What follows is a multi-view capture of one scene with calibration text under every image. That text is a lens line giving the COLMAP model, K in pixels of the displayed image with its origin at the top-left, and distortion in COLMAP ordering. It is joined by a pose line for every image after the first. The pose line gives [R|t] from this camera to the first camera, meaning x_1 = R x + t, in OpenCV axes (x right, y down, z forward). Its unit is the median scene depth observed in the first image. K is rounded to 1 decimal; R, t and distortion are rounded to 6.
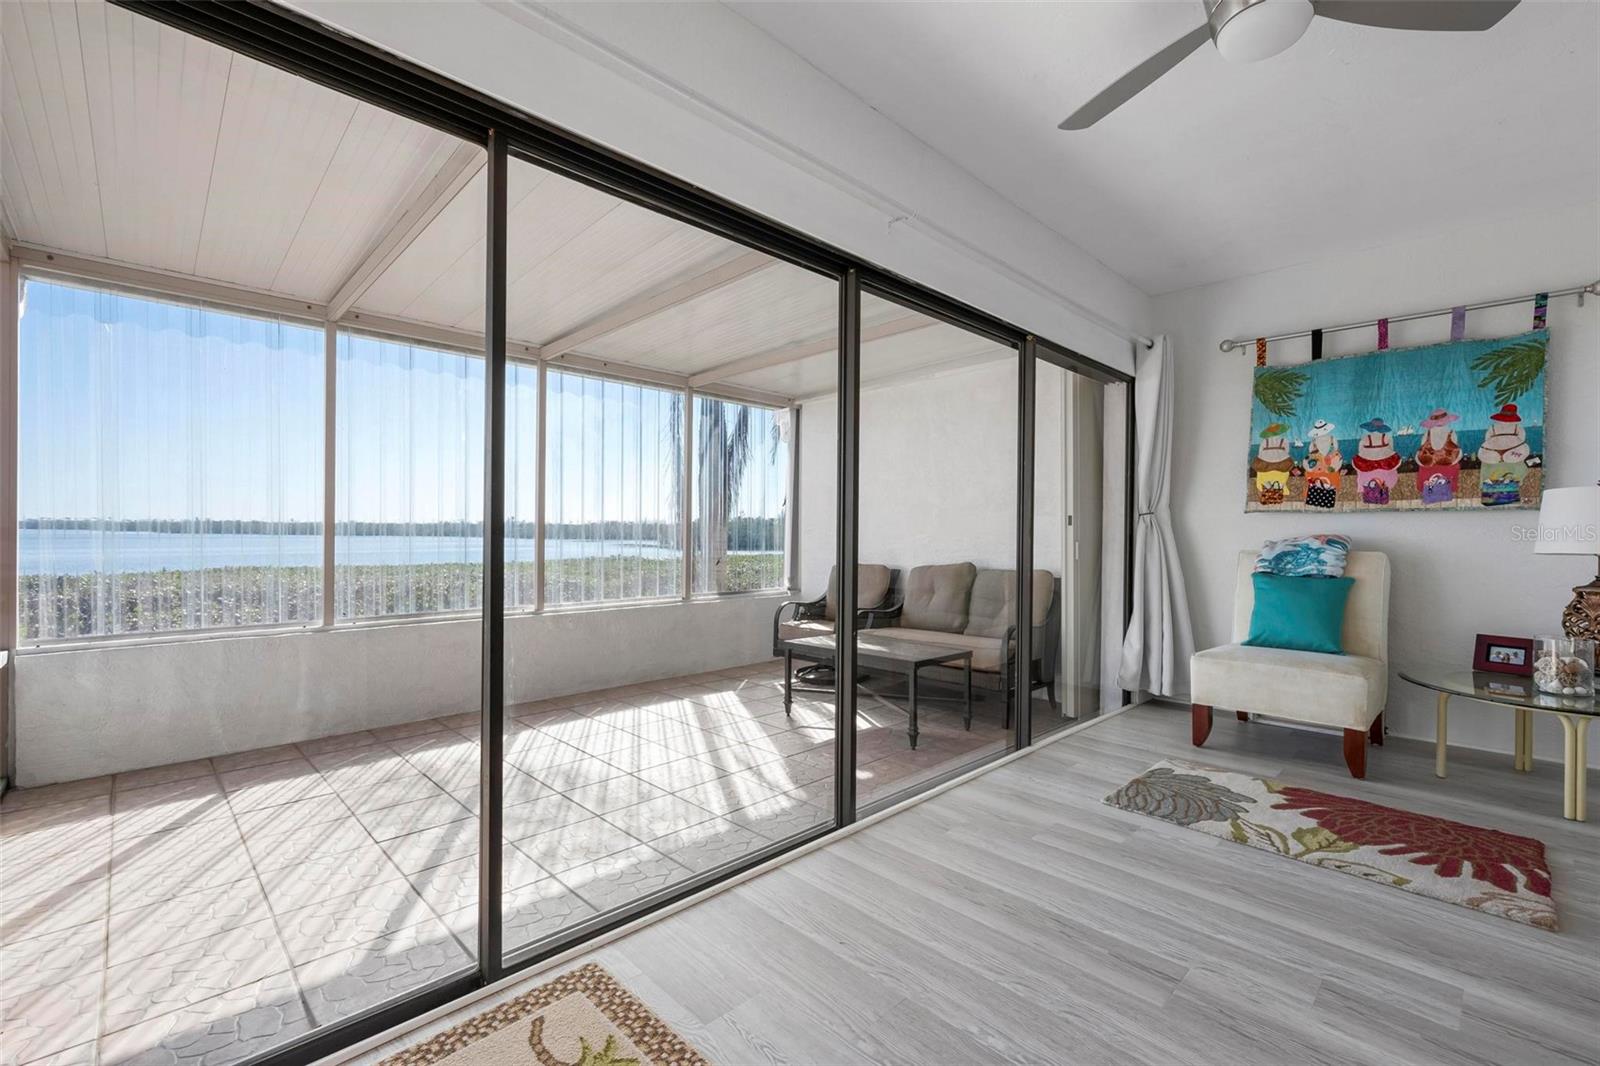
lens RADIAL K [[667.3, 0, 808.9], [0, 667.3, 540.6], [0, 0, 1]] dist [-0.007475, 0.000913]
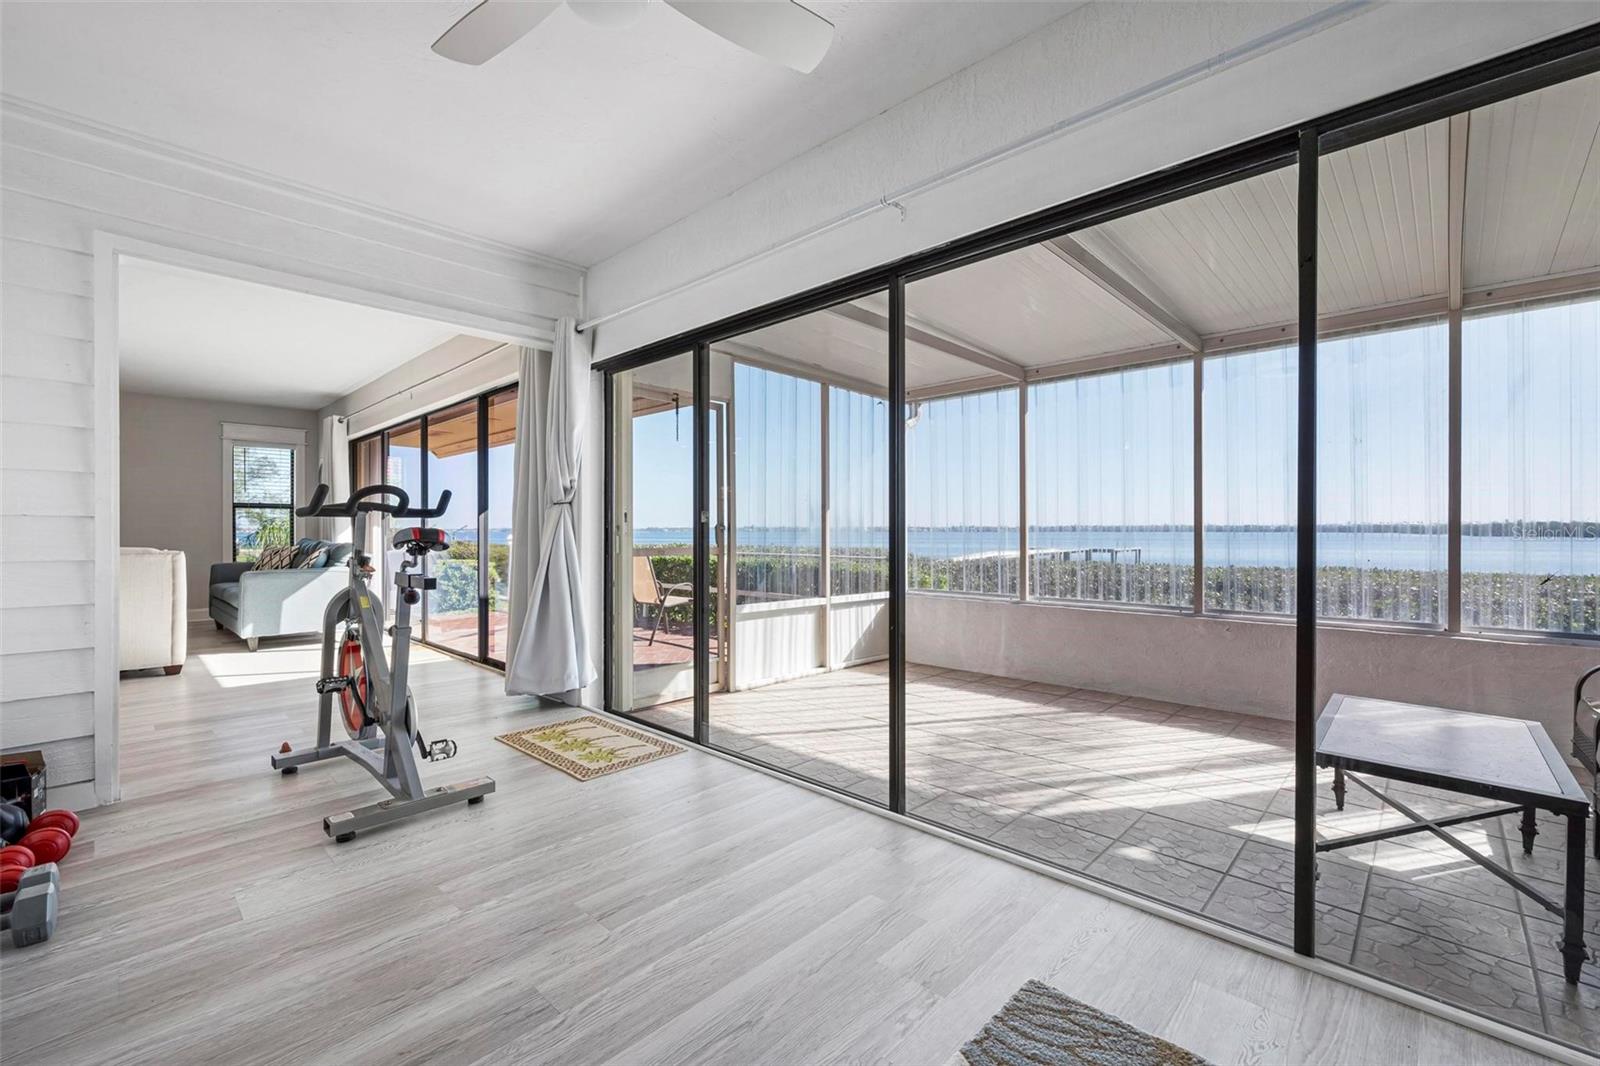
lens RADIAL K [[667.3, 0, 809.8], [0, 667.3, 535.5], [0, 0, 1]] dist [-0.007475, 0.000913]
pose [[0.058620, -0.000384, -0.998280, 0.698190], [-0.010647, 0.999943, -0.001010, 0.000875], [0.998224, 0.010688, 0.058612, 0.524274]]
